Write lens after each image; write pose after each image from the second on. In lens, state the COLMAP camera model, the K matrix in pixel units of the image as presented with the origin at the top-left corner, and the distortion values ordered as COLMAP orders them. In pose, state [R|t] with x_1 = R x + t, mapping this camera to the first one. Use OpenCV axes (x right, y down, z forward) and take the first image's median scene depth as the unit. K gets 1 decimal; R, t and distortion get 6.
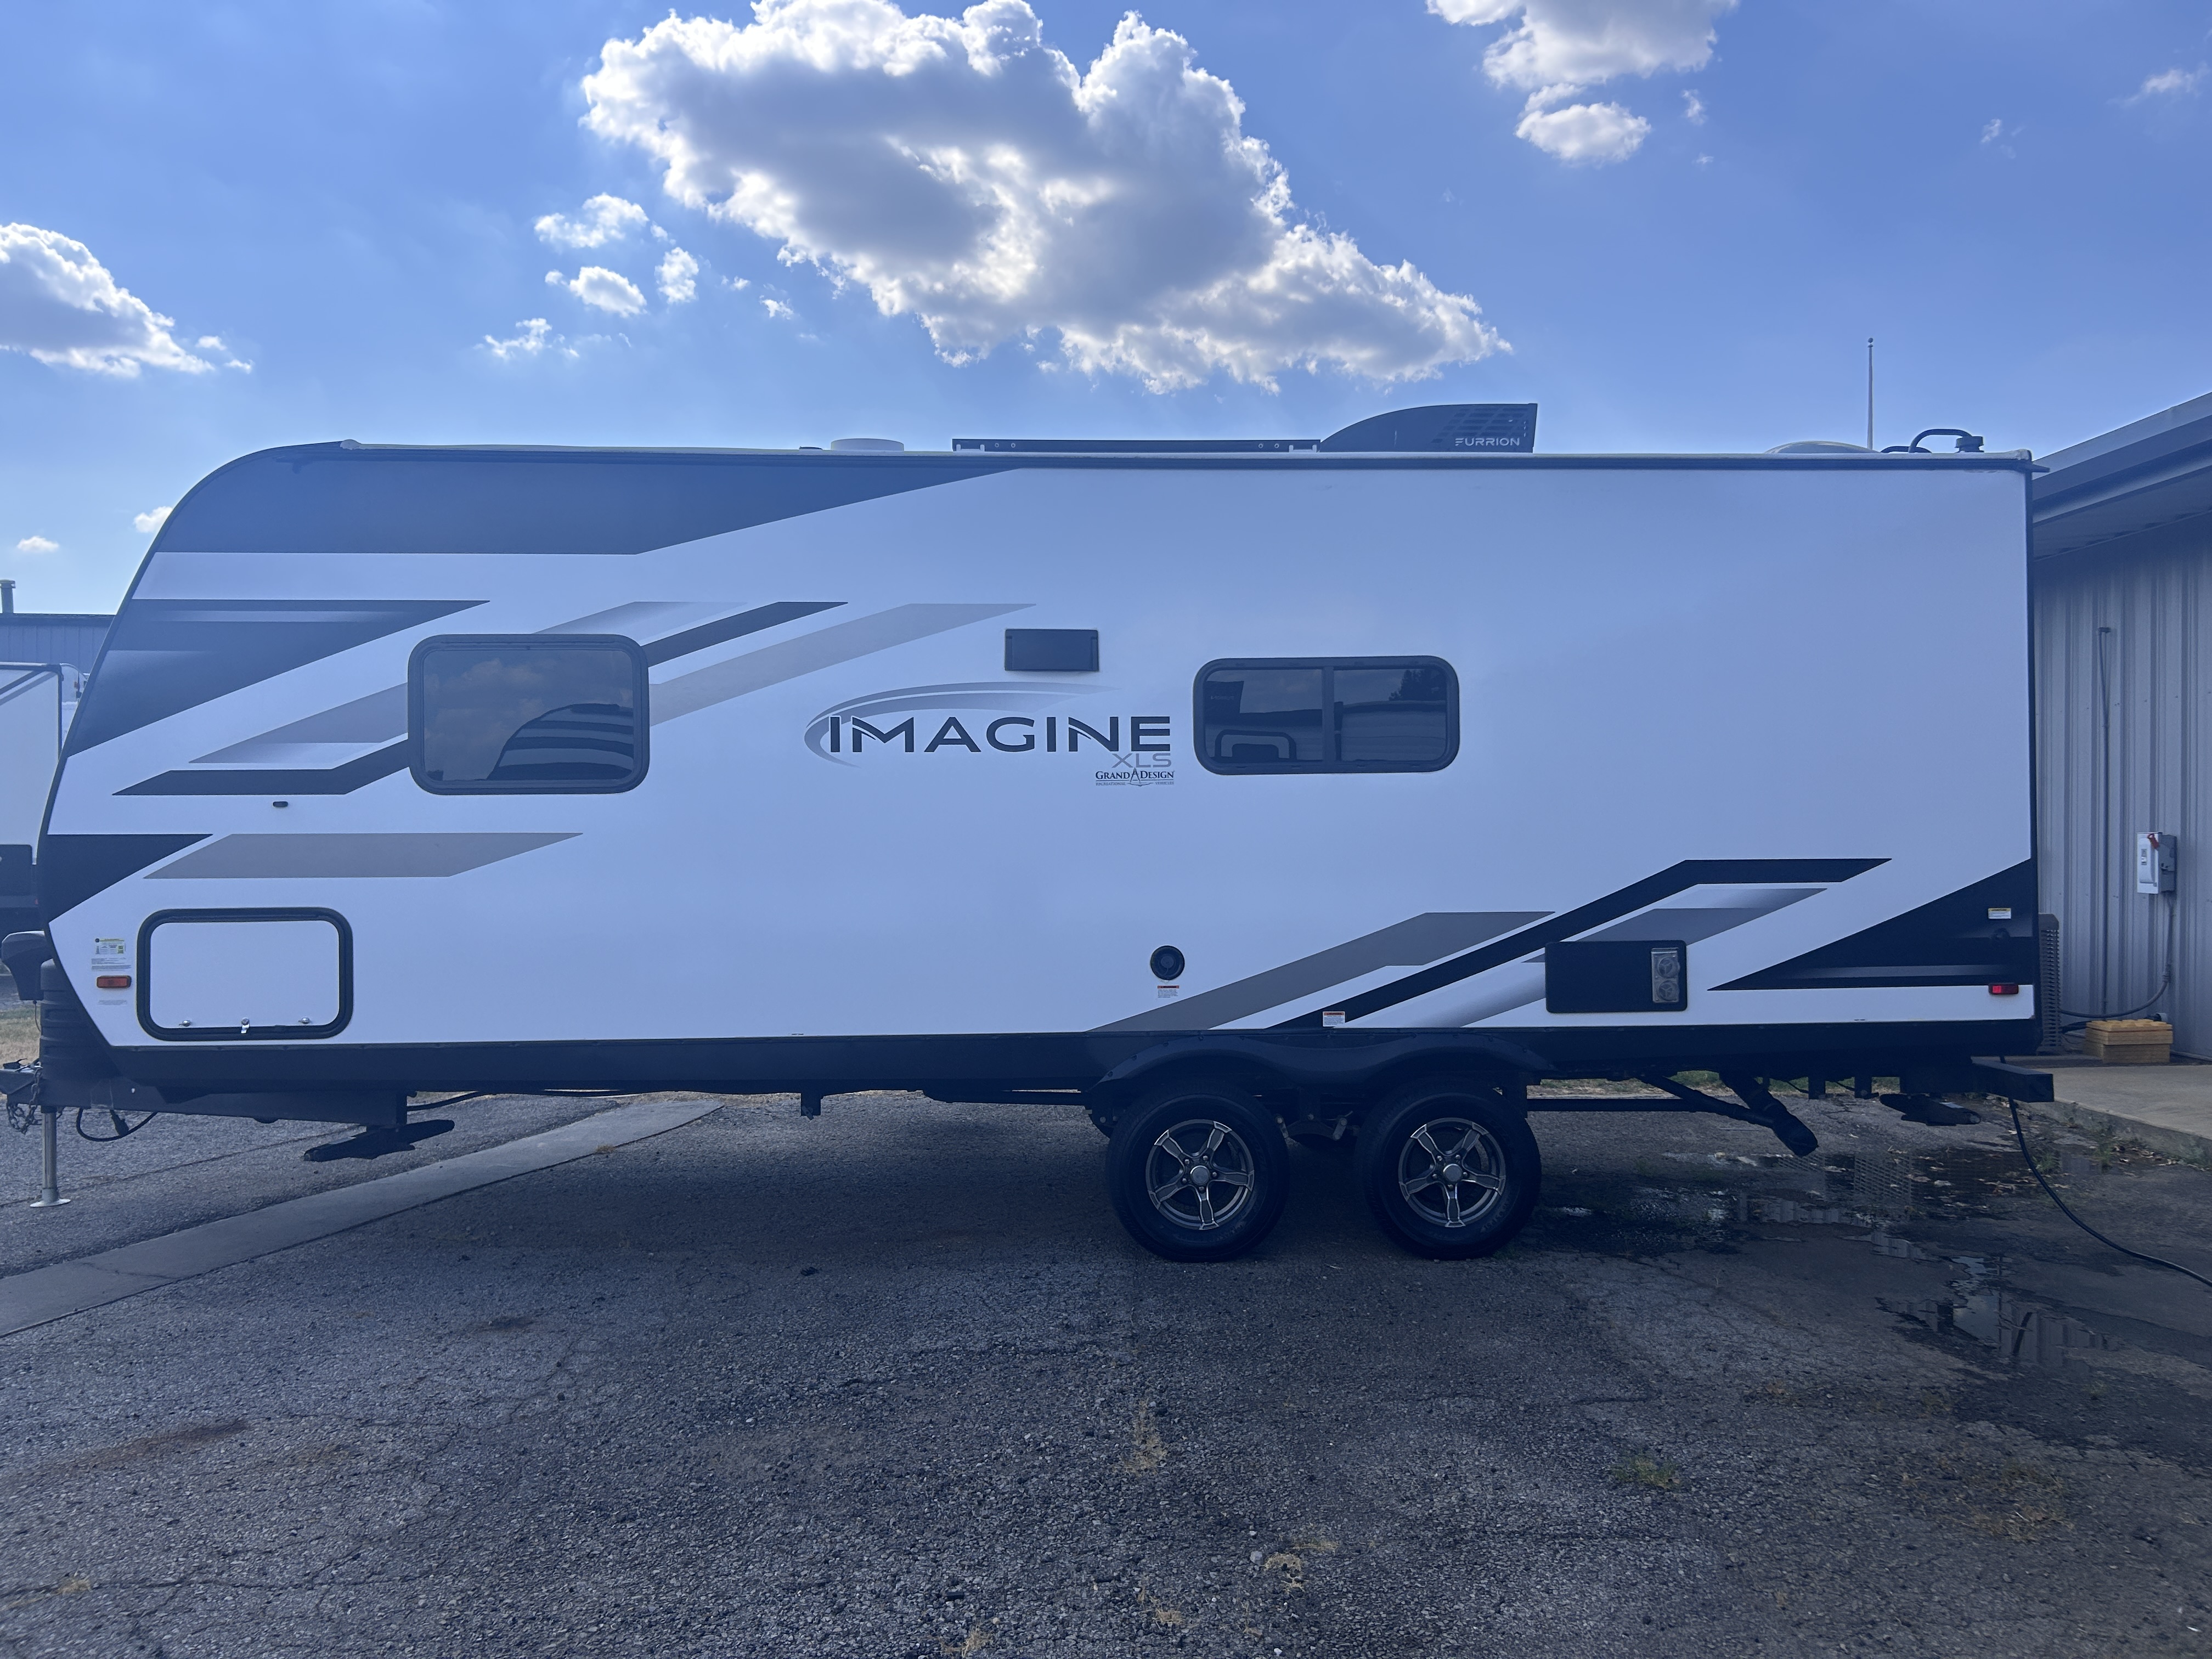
lens RADIAL K [[1652.7, 0, 1120.5], [0, 1652.7, 822.0], [0, 0, 1]] dist [0.084623, -0.091540]
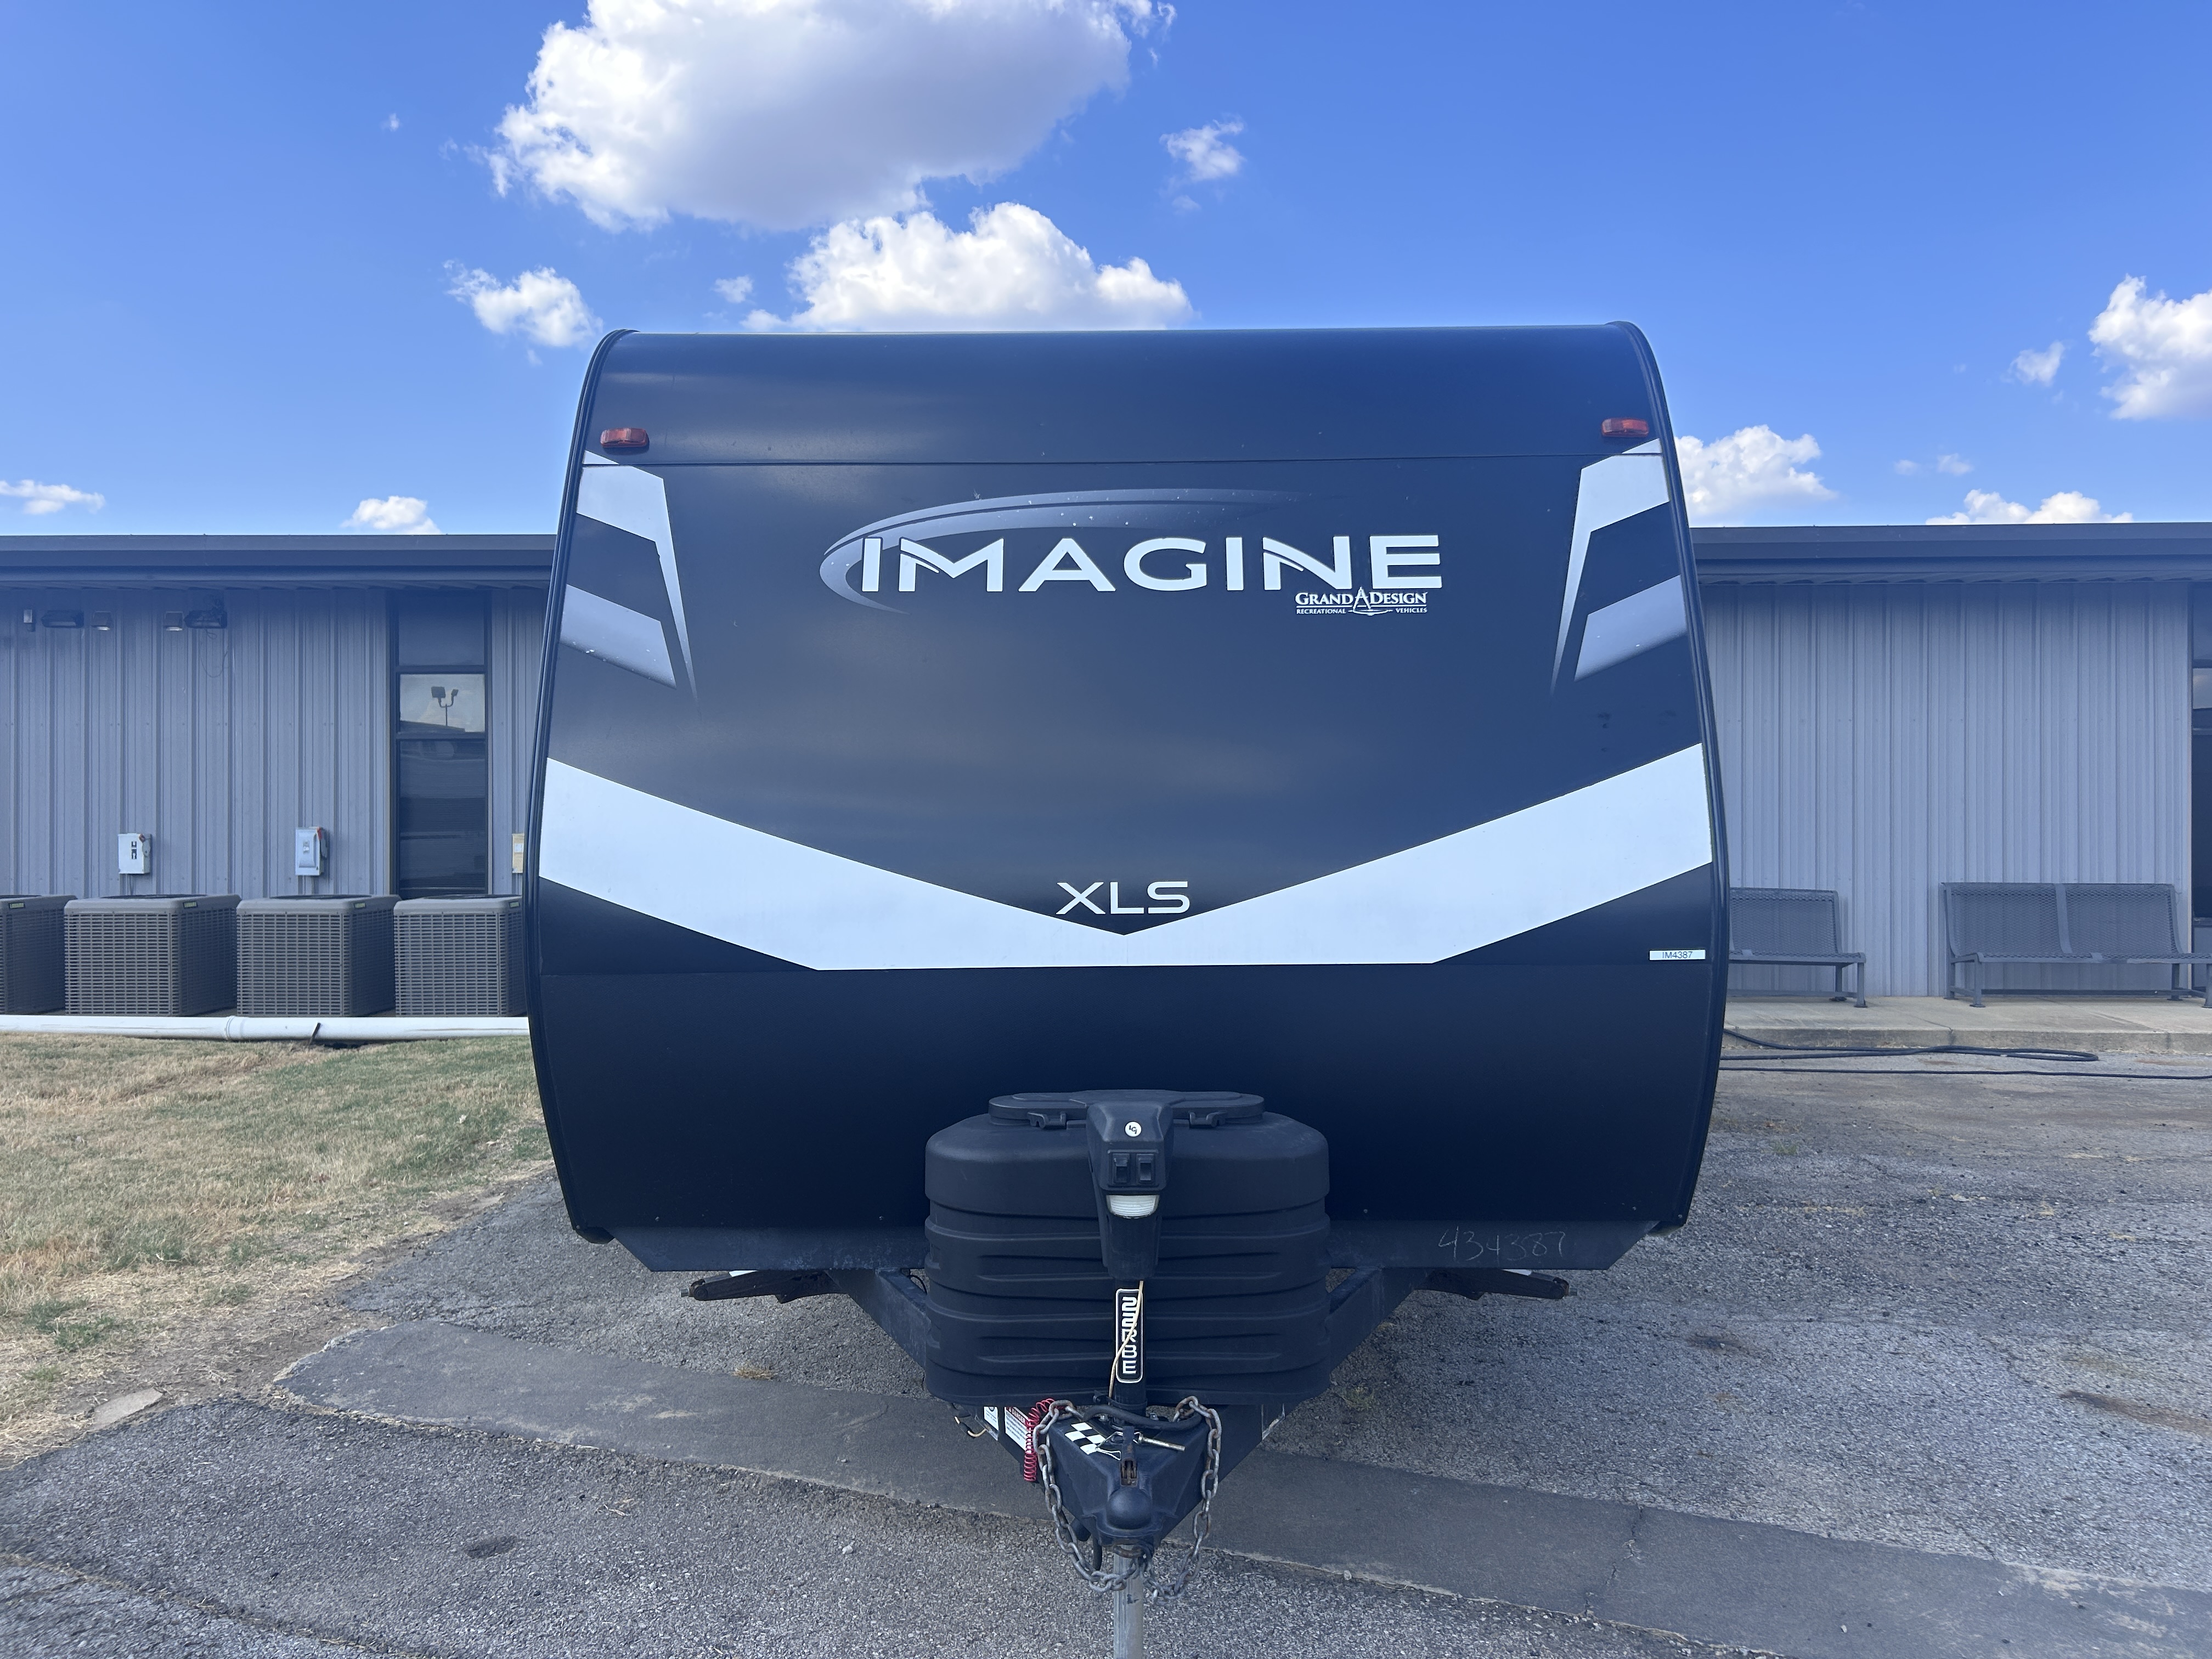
lens RADIAL K [[1652.7, 0, 1120.5], [0, 1652.7, 822.0], [0, 0, 1]] dist [0.084623, -0.091540]
pose [[0.071776, -0.000478, 0.997421, -1.255566], [-0.014135, 0.999899, 0.001497, -0.003549], [-0.997321, -0.014206, 0.071762, 1.169210]]
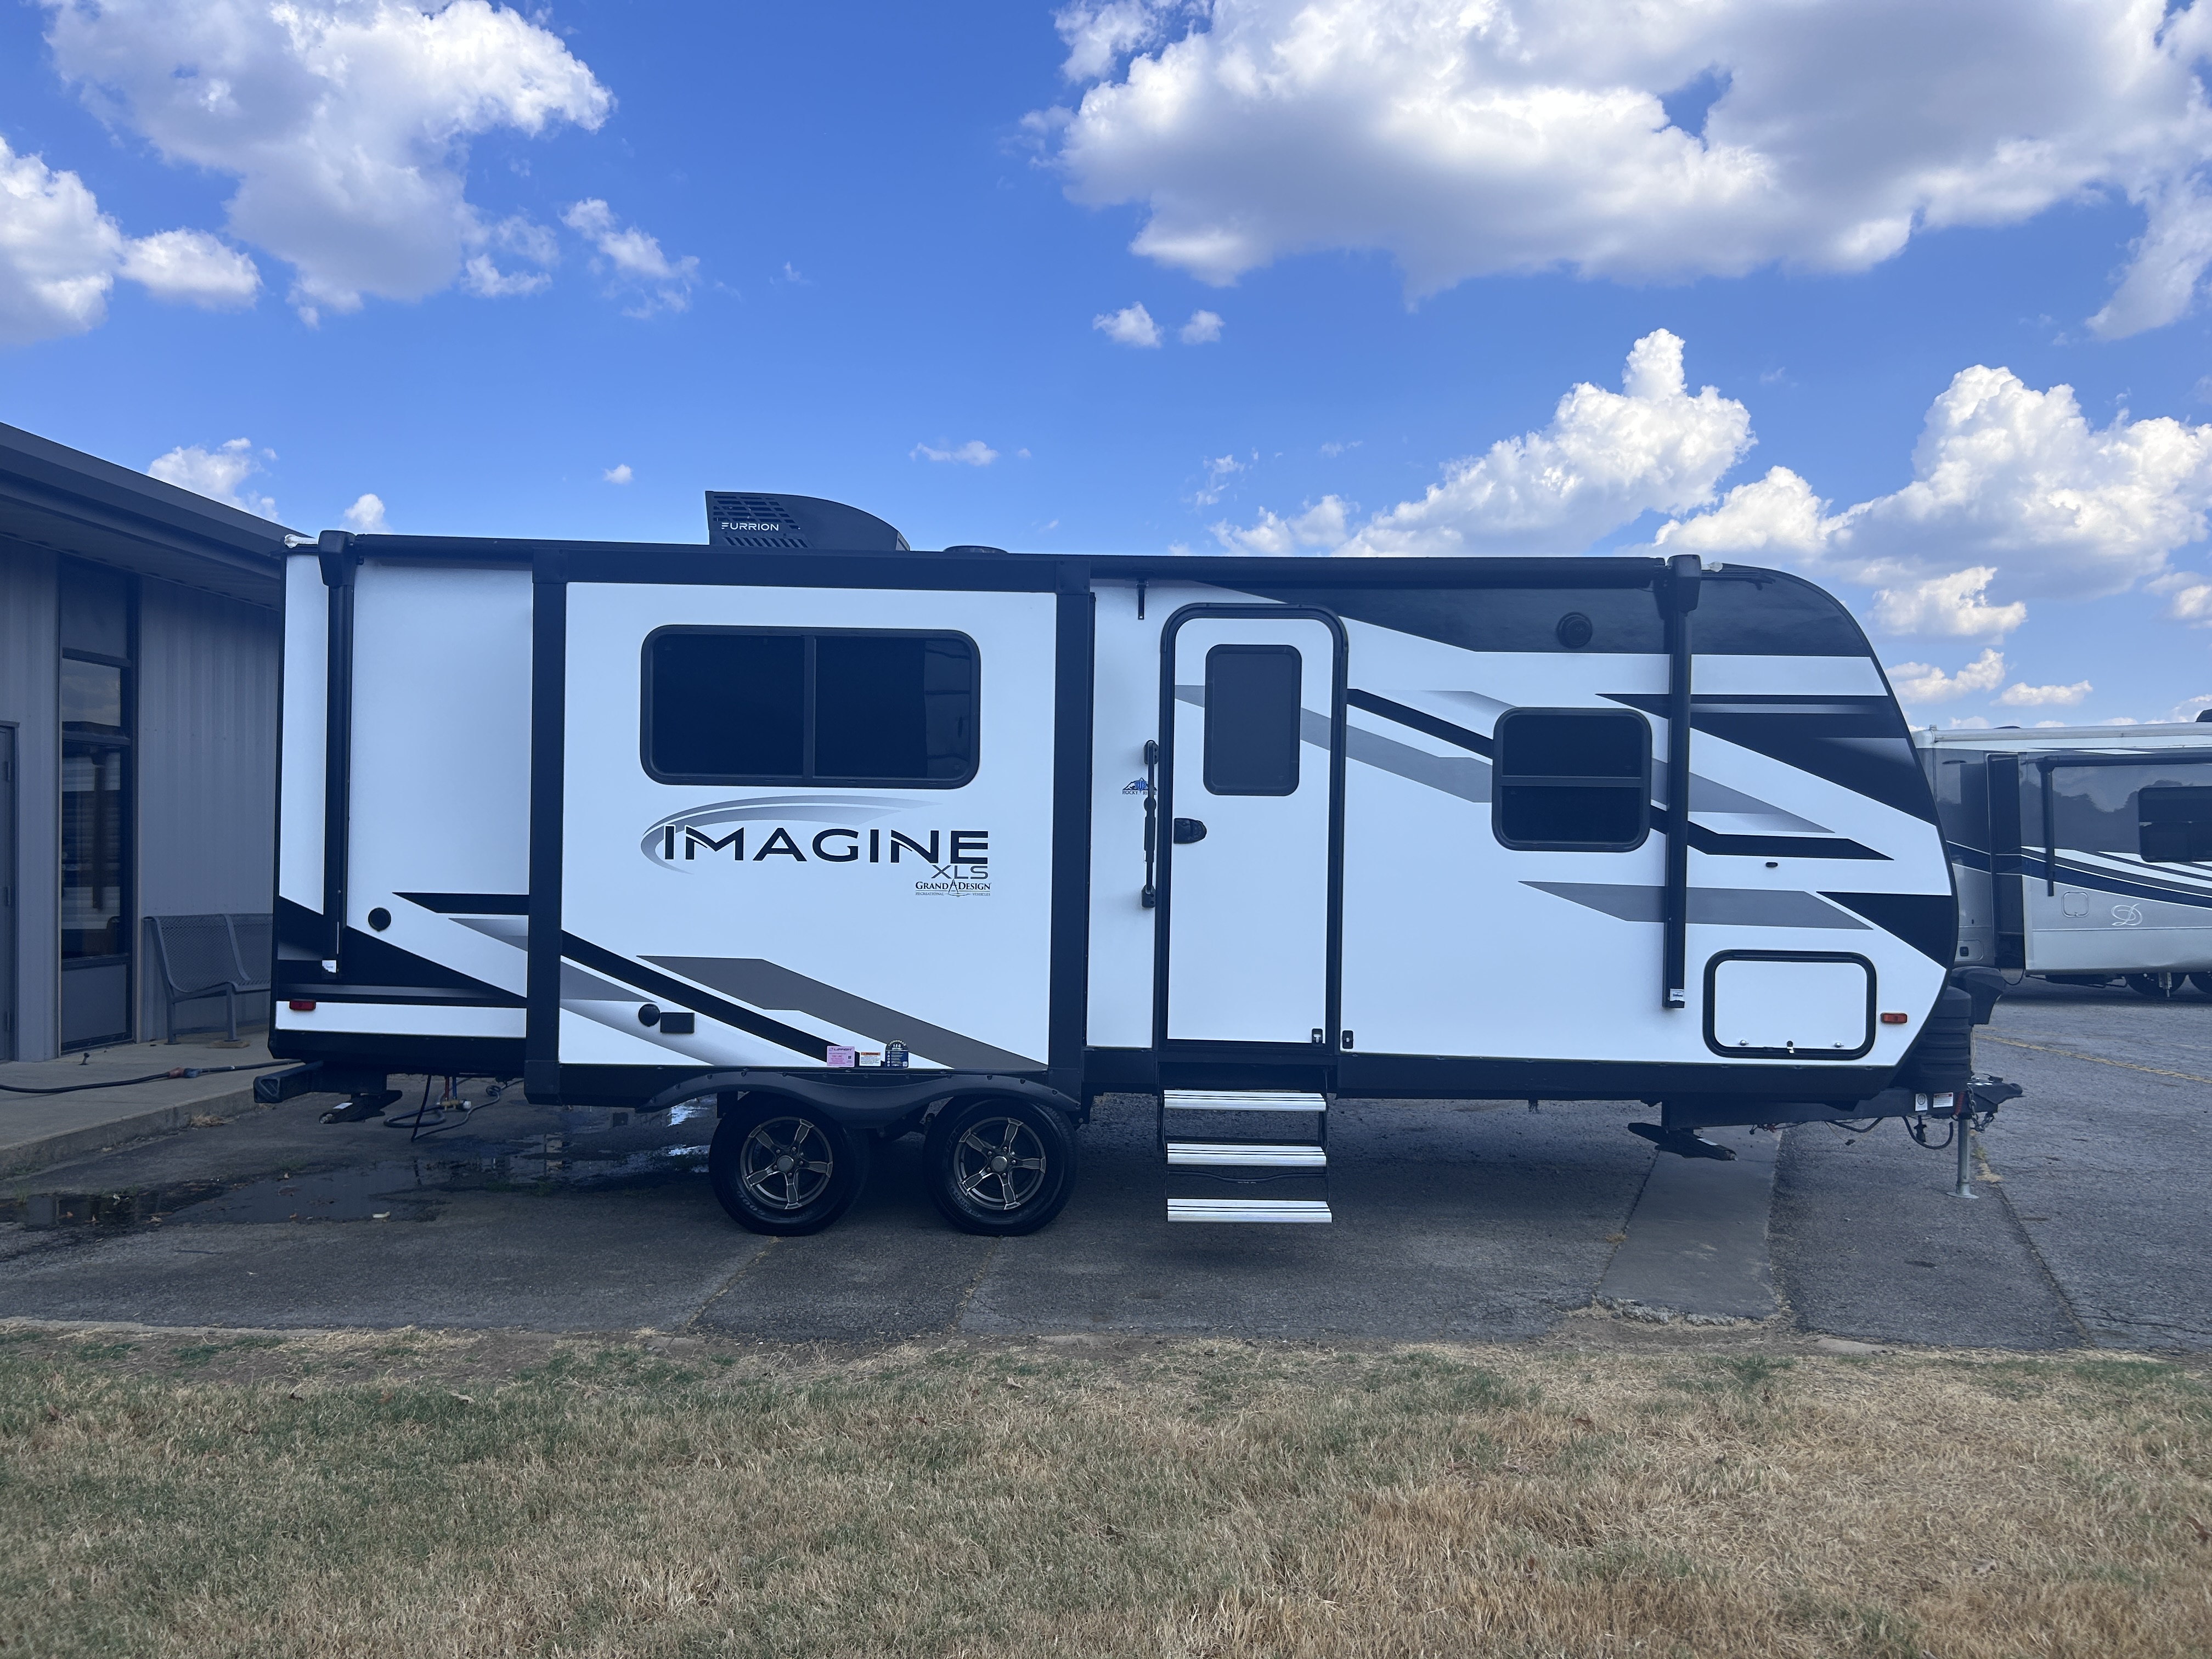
lens RADIAL K [[1671.0, 0, 1115.0], [0, 1671.0, 823.1], [0, 0, 1]] dist [0.054705, -0.049252]
pose [[-0.996979, -0.013624, 0.076466, -0.156433], [-0.016226, 0.999307, -0.033510, 0.016229], [-0.075956, -0.034649, -0.996509, 2.689202]]
